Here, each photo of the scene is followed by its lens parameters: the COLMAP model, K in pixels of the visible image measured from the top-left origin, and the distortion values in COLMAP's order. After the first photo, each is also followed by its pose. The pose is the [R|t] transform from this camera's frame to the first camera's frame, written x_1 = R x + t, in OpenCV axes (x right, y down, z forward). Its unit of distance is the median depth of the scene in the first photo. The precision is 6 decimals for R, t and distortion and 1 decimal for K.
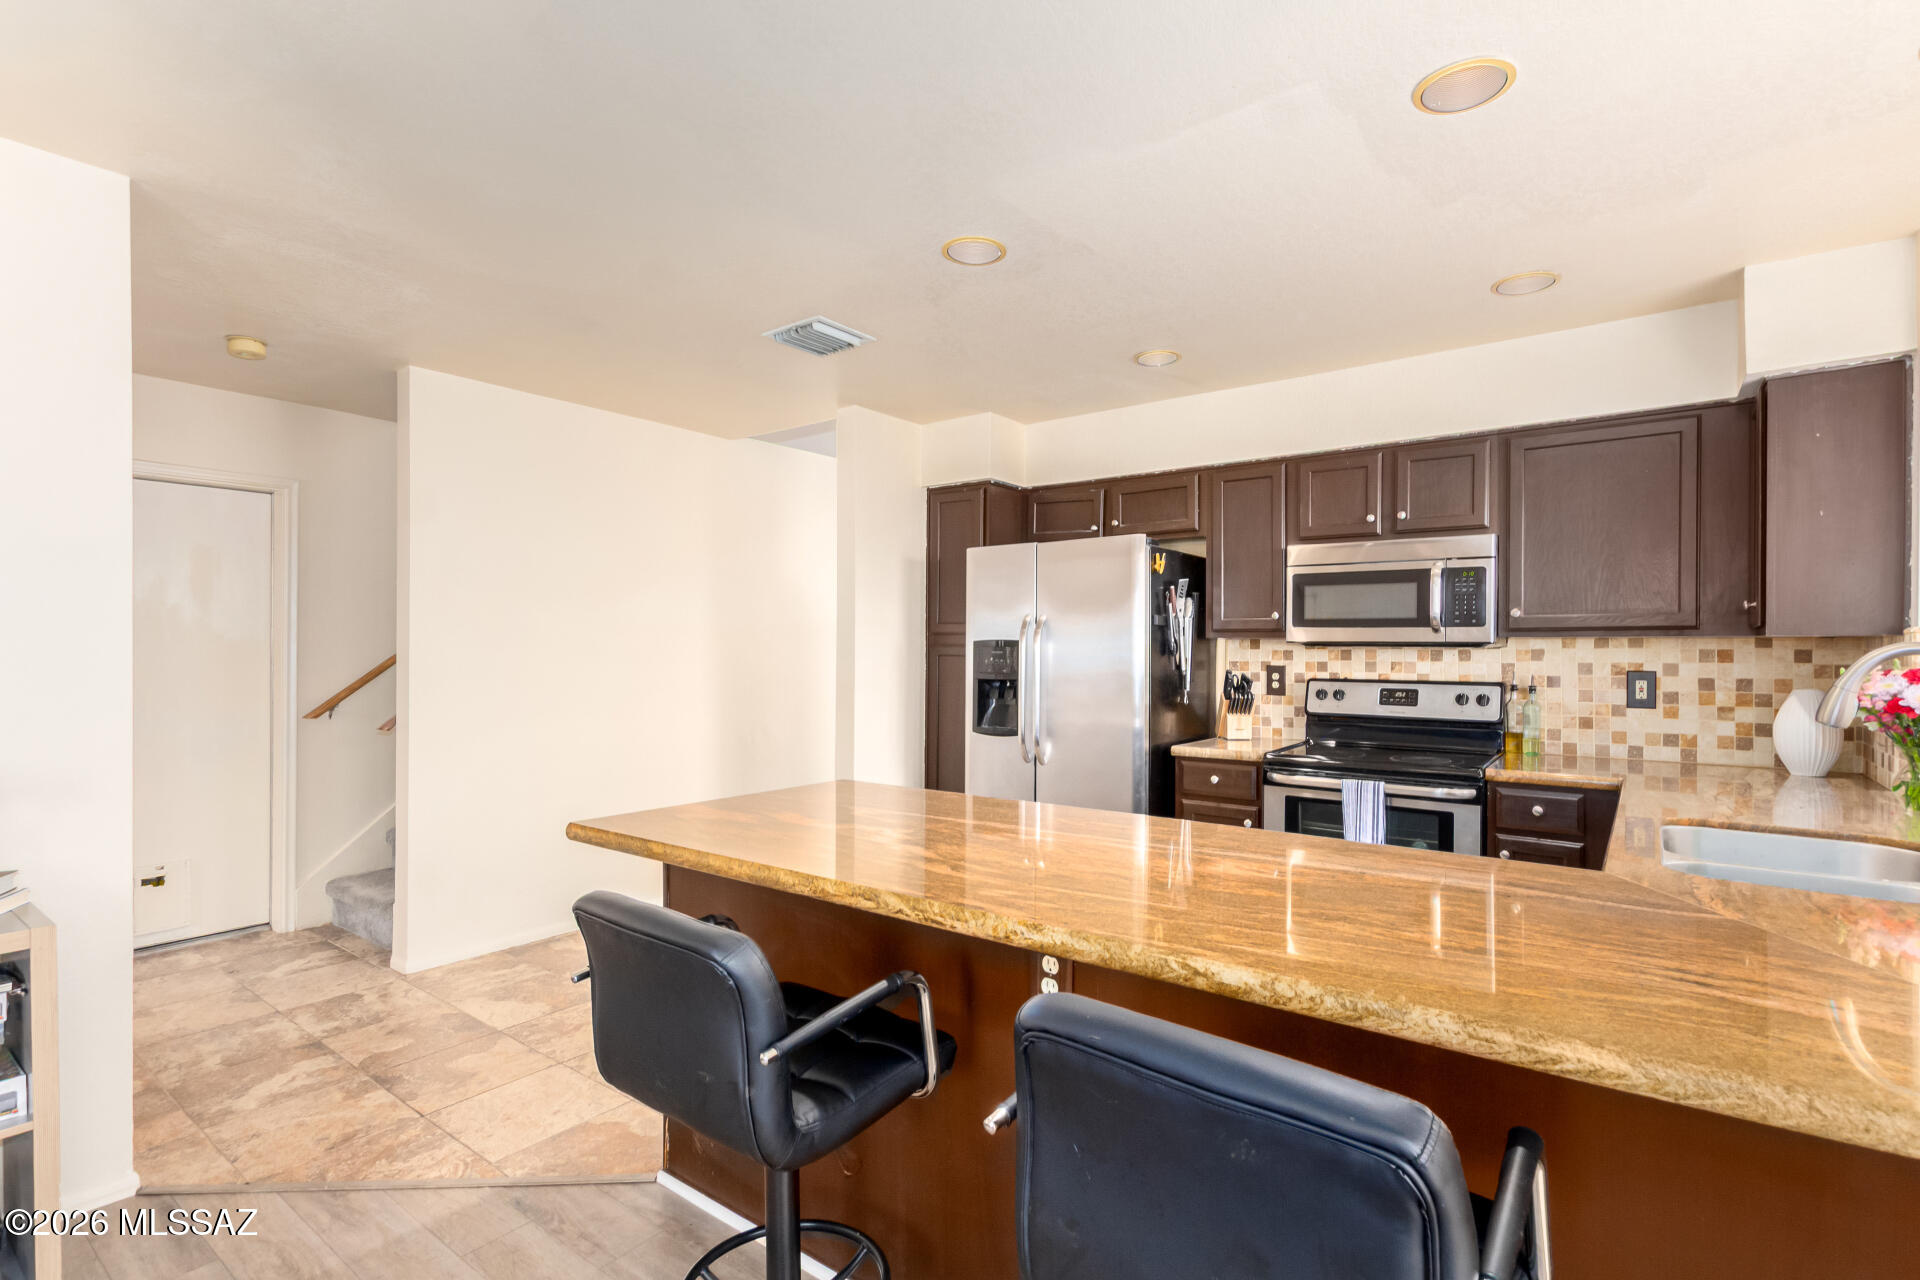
lens RADIAL K [[932.1, 0, 967.1], [0, 932.1, 639.2], [0, 0, 1]] dist [0.005129, -0.001617]
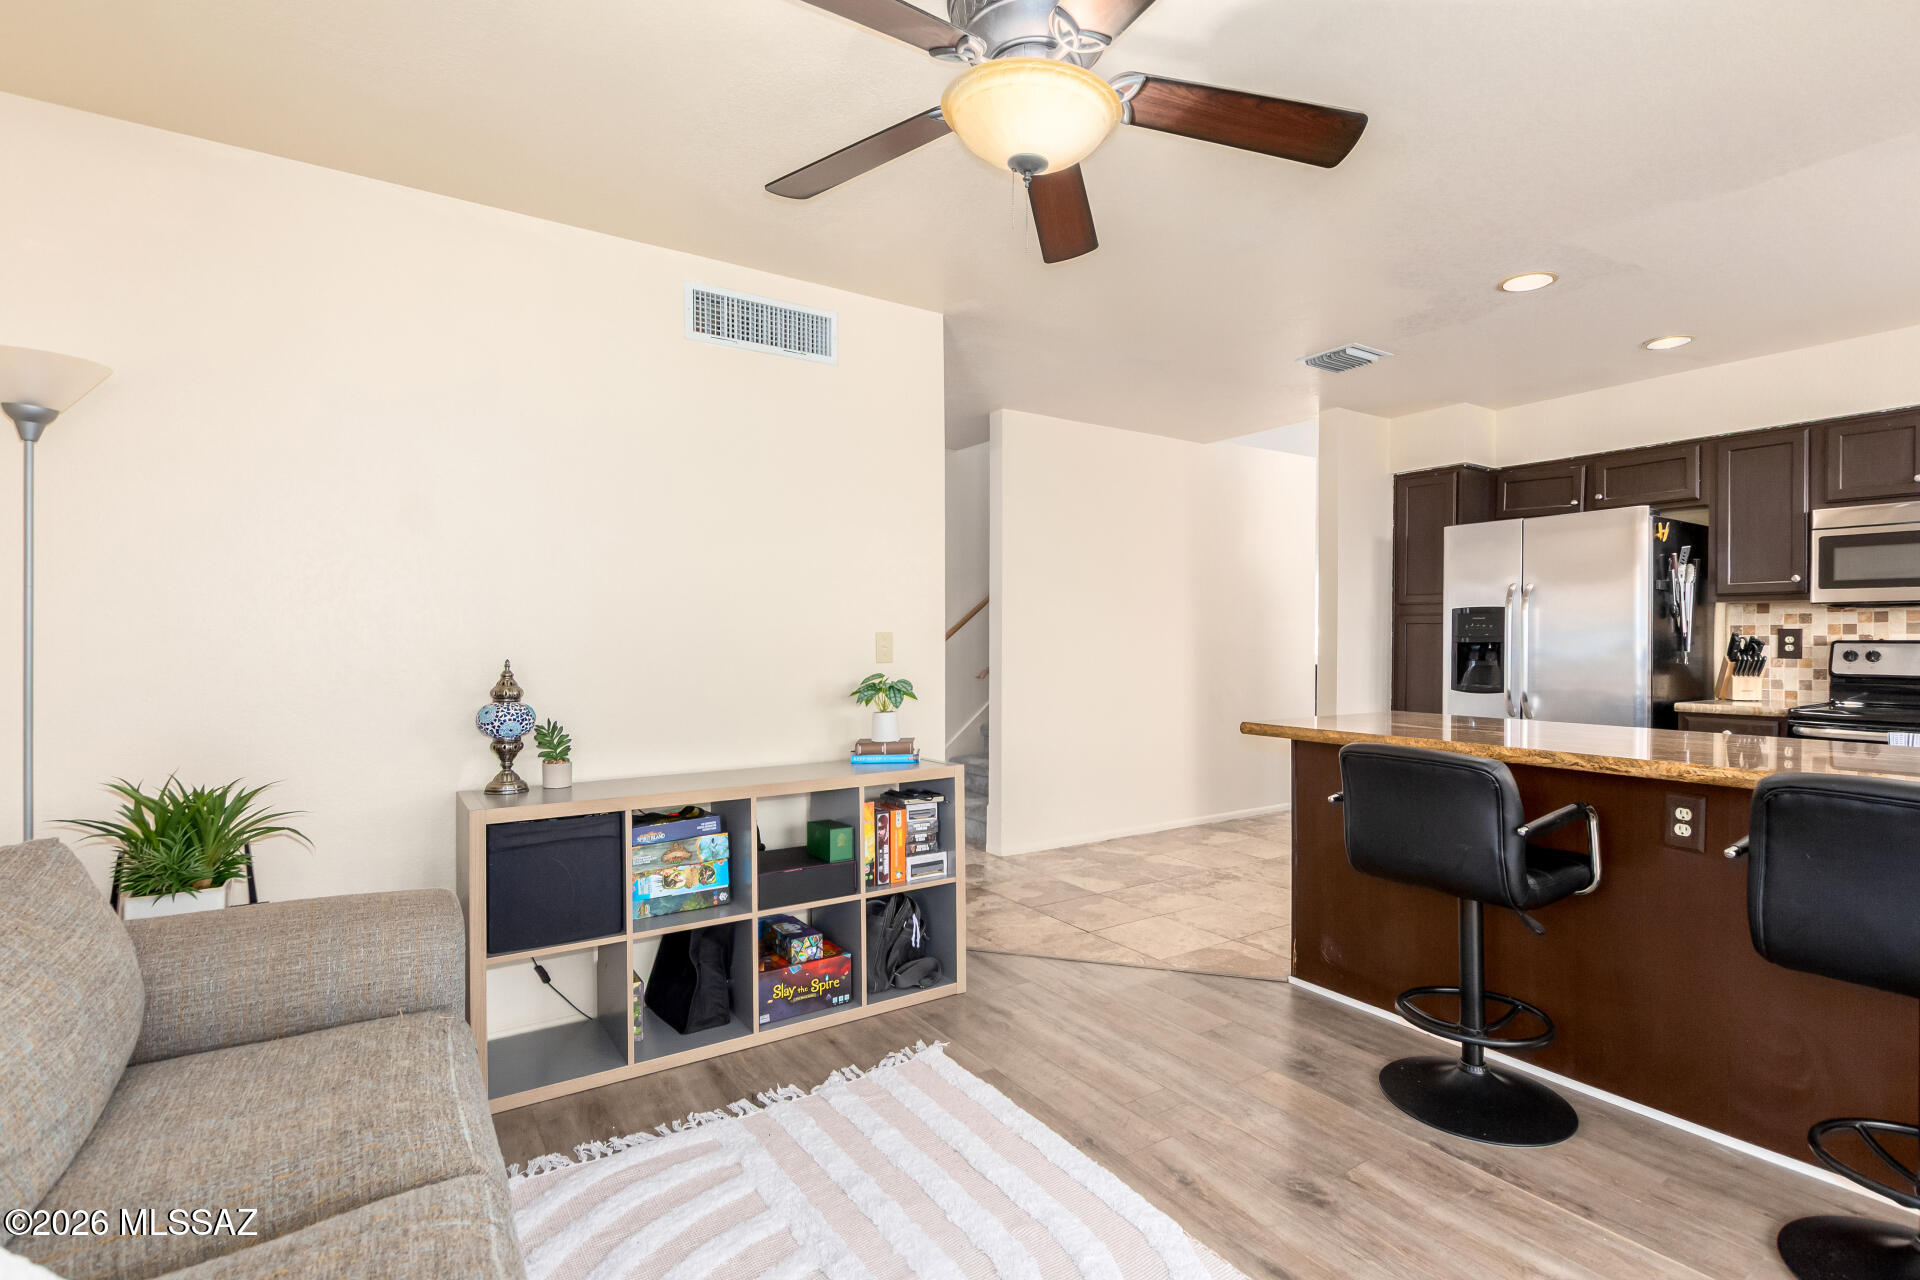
lens RADIAL K [[932.1, 0, 953.0], [0, 932.1, 645.3], [0, 0, 1]] dist [0.005129, -0.001617]
pose [[0.940359, -0.000626, -0.340183, -0.185960], [0.005576, 0.999892, 0.013574, 0.028241], [0.340138, -0.014661, 0.940261, -0.276255]]
